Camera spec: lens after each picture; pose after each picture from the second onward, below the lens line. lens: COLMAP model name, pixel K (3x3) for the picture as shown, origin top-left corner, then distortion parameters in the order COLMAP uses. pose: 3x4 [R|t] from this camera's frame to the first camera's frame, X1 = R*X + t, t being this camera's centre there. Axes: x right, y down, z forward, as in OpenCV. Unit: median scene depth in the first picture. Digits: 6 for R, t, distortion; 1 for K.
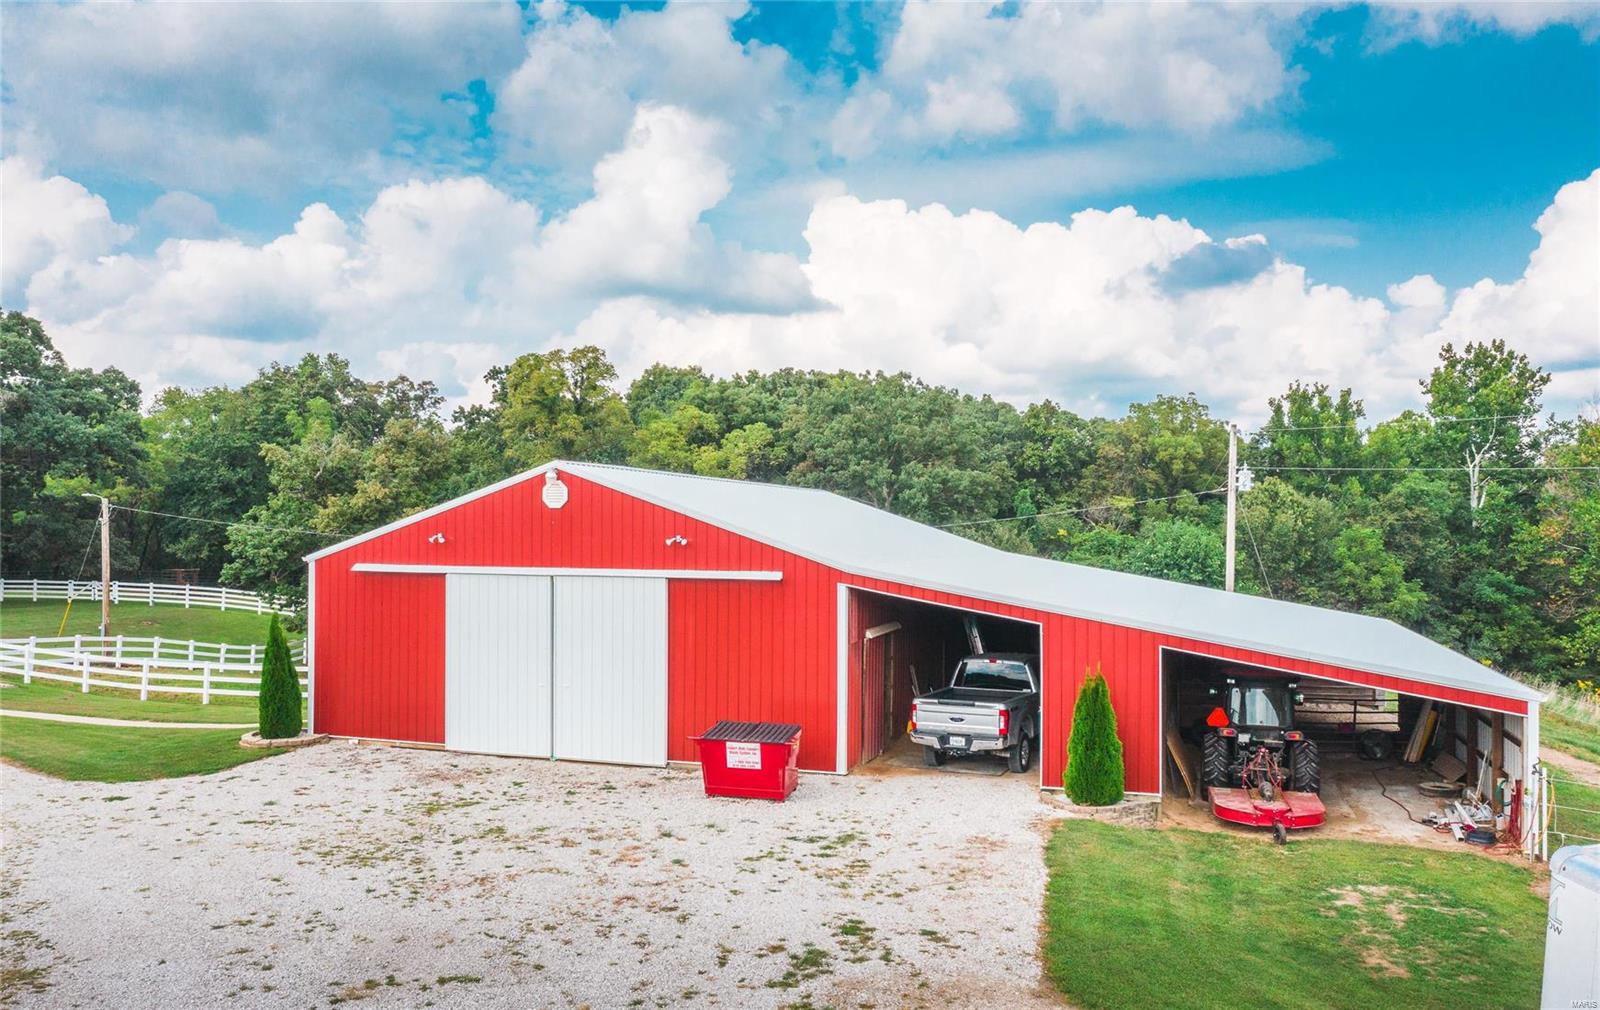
lens RADIAL K [[1283.4, 0, 803.2], [0, 1283.4, 504.8], [0, 0, 1]] dist [-0.016070, -0.009143]
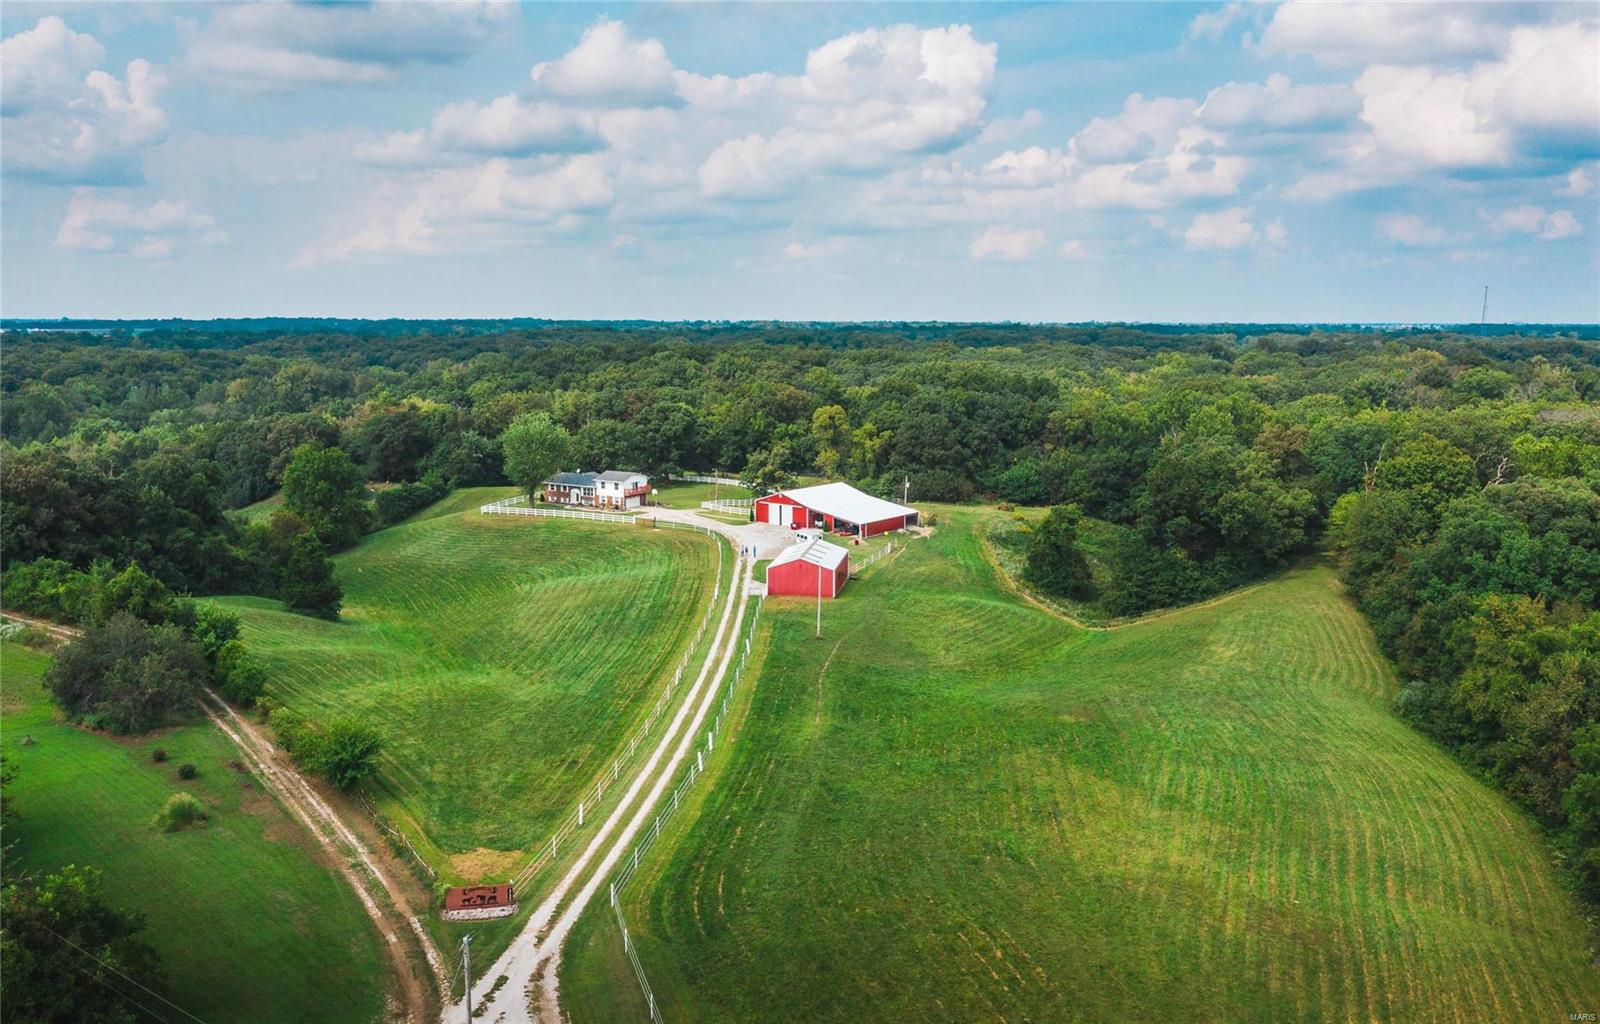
lens RADIAL K [[1269.4, 0, 783.2], [0, 1269.4, 515.5], [0, 0, 1]] dist [-0.009648, 0.013765]
pose [[0.936108, 0.045456, -0.348762, 0.945792], [0.014104, 0.985964, 0.166363, -0.437151], [0.351429, -0.160652, 0.922328, -2.325976]]
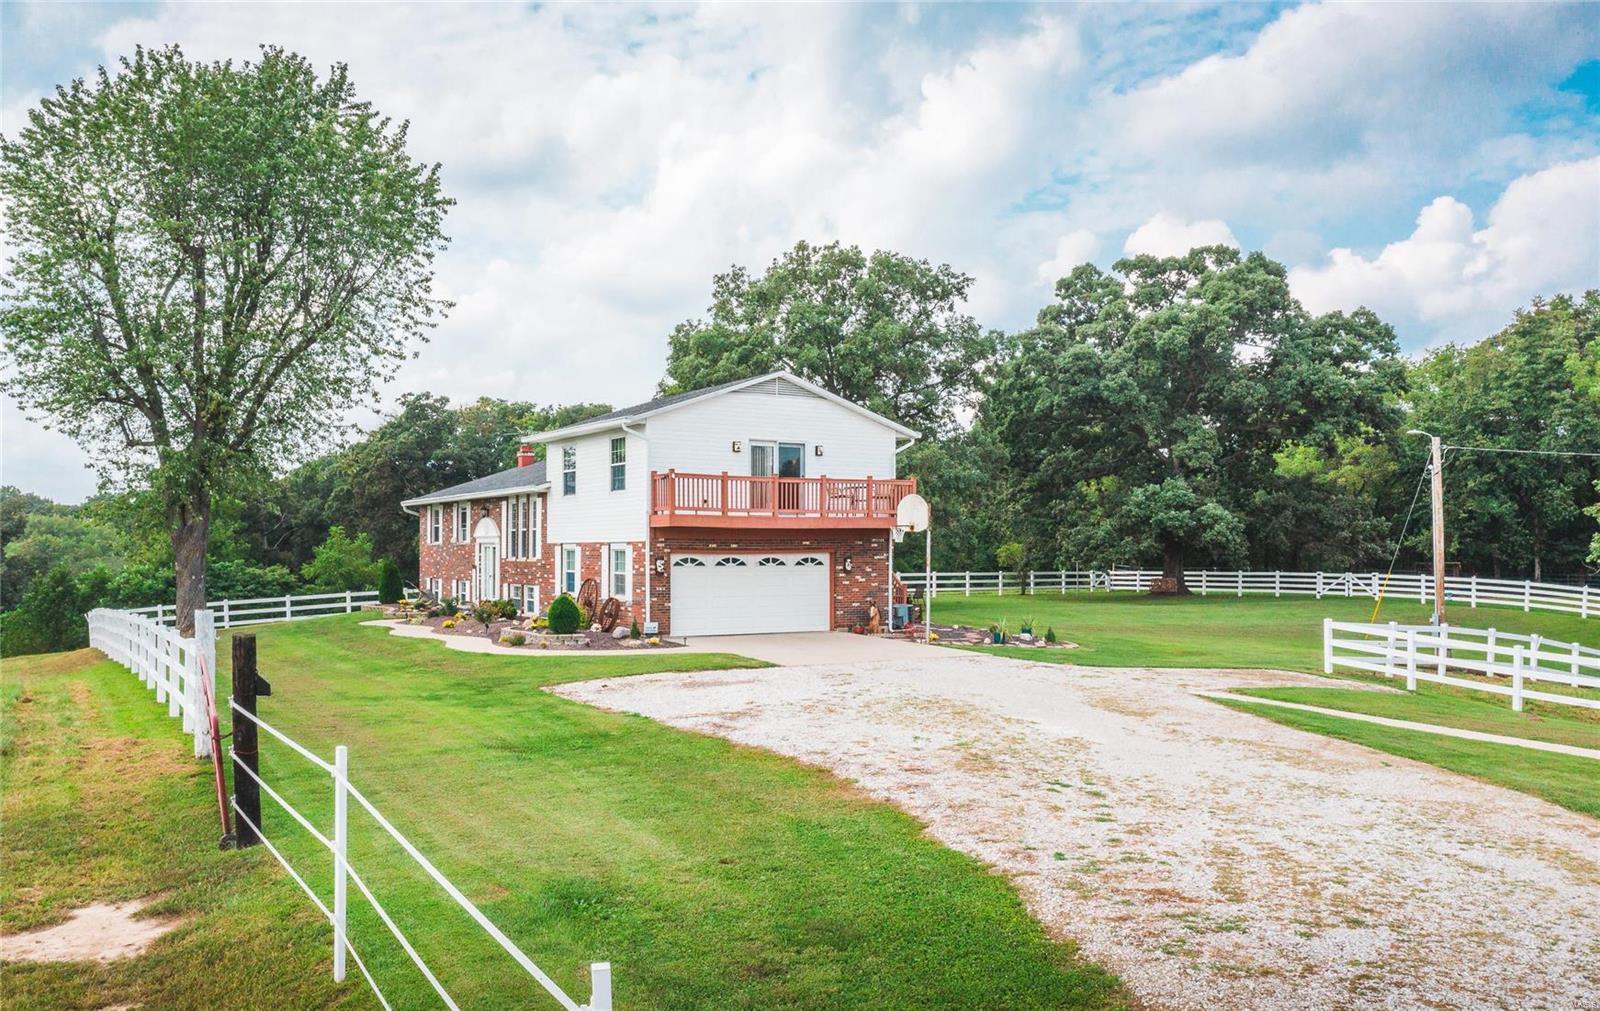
lens RADIAL K [[1283.4, 0, 791.3], [0, 1283.4, 502.0], [0, 0, 1]] dist [-0.016070, -0.009143]
pose [[0.677858, -0.037498, -0.734236, -0.193659], [0.021456, 0.999282, -0.031226, 0.032322], [0.734879, 0.005413, 0.678176, 0.181155]]
